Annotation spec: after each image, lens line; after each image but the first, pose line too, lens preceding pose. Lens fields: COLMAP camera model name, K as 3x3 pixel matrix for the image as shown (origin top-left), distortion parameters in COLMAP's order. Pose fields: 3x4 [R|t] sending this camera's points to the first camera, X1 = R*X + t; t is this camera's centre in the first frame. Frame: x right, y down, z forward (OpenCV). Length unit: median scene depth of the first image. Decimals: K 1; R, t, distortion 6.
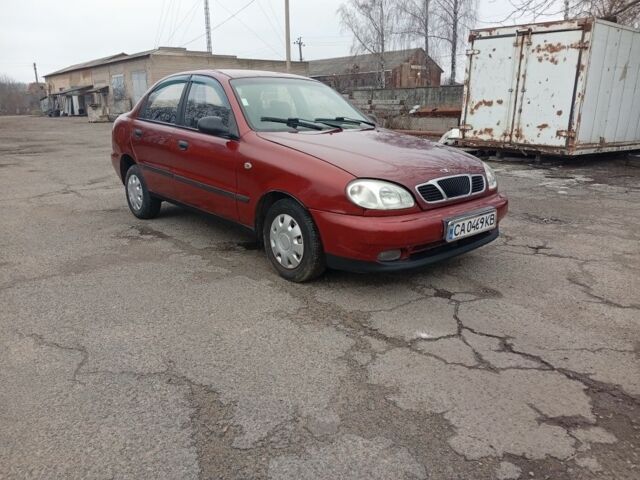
lens RADIAL K [[518.2, 0, 320.0], [0, 518.2, 240.0], [0, 0, 1]] dist [0.000473, -0.004792]
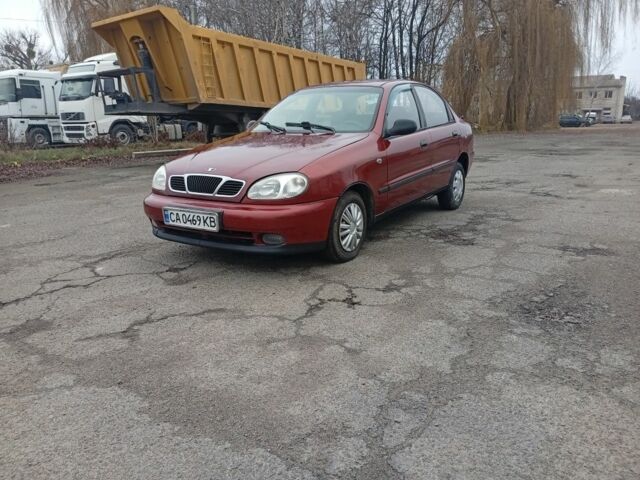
lens RADIAL K [[518.2, 0, 320.0], [0, 518.2, 240.0], [0, 0, 1]] dist [0.000473, -0.004792]
pose [[0.202342, 0.222934, -0.953603, 1.428713], [-0.223681, 0.958526, 0.176622, -0.245771], [0.953428, 0.177564, 0.243816, 1.009359]]
